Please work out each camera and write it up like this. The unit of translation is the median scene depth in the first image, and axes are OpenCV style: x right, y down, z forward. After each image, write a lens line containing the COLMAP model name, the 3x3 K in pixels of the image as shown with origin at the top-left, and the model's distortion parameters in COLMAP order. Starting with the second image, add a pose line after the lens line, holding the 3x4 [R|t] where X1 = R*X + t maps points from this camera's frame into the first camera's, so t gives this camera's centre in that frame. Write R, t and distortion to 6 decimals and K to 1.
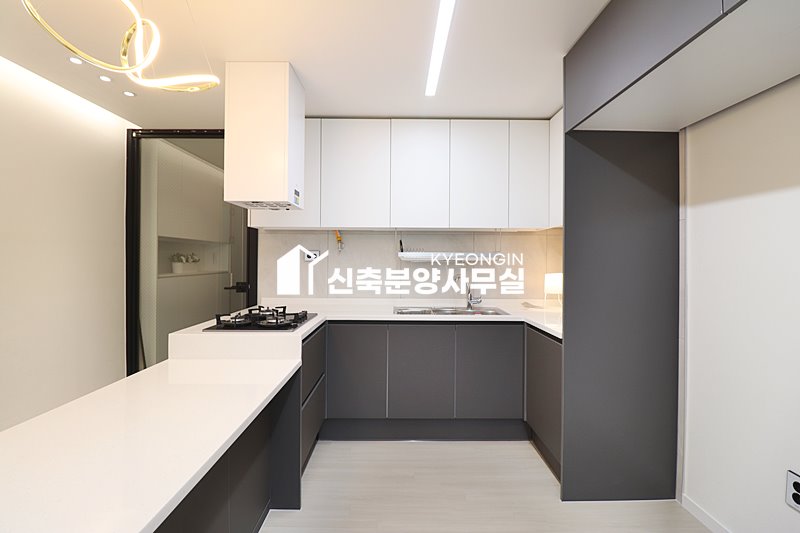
lens RADIAL K [[368.5, 0, 401.6], [0, 368.5, 257.3], [0, 0, 1]] dist [-0.006739, -0.008168]
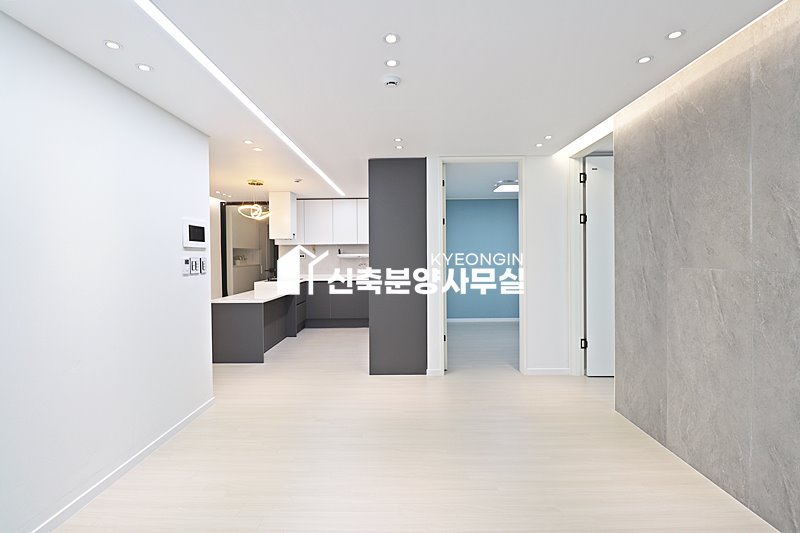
lens RADIAL K [[368.5, 0, 402.2], [0, 368.5, 258.7], [0, 0, 1]] dist [-0.006739, -0.008168]
pose [[0.999856, -0.011244, -0.012673, 0.444136], [0.011442, 0.999813, 0.015615, -0.017909], [0.012495, -0.015757, 0.999798, -1.384046]]
